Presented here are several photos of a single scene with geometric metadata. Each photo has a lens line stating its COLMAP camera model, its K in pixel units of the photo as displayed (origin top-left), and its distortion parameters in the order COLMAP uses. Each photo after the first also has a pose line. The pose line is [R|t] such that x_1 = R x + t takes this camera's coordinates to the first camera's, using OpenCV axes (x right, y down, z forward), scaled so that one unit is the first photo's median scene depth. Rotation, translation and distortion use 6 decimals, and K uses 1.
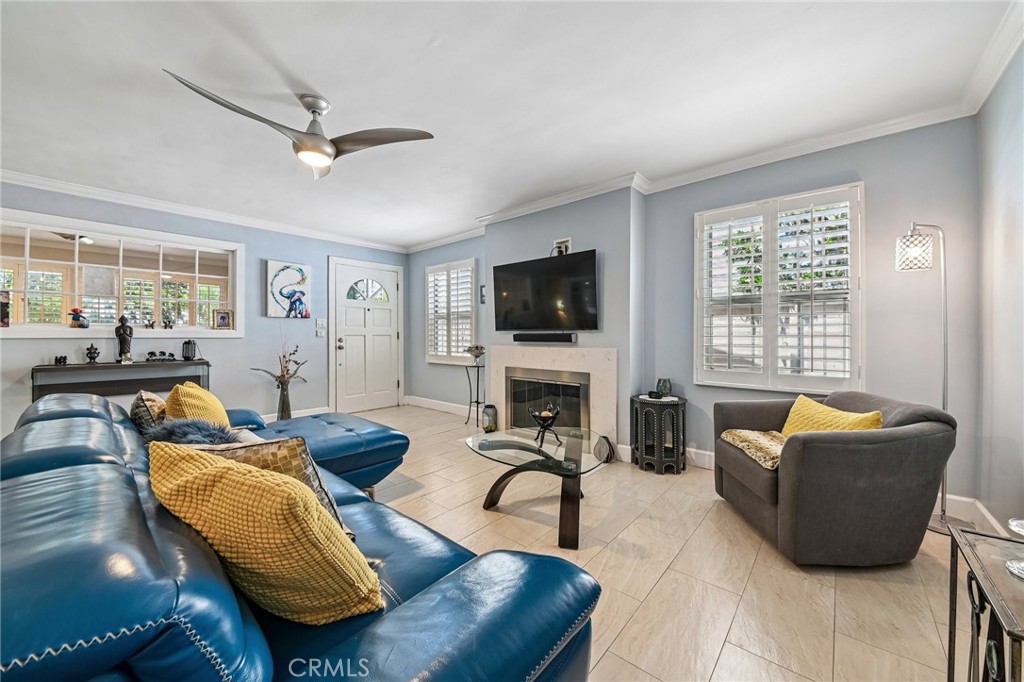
lens RADIAL K [[376.4, 0, 512.0], [0, 376.4, 341.0], [0, 0, 1]] dist [-0.000760, -0.000028]
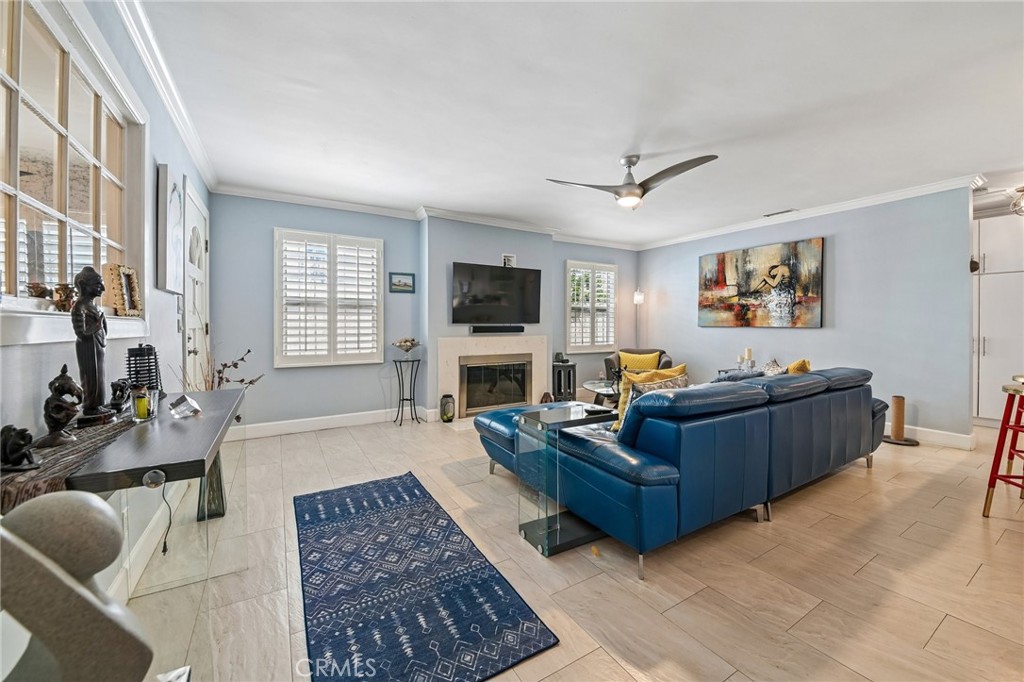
lens RADIAL K [[387.0, 0, 509.0], [0, 387.0, 320.9], [0, 0, 1]] dist [-0.000247, -0.005653]
pose [[0.304419, -0.002628, 0.952535, -1.071393], [0.010262, 0.999947, -0.000521, -0.033710], [-0.952483, 0.009934, 0.304429, 0.542824]]
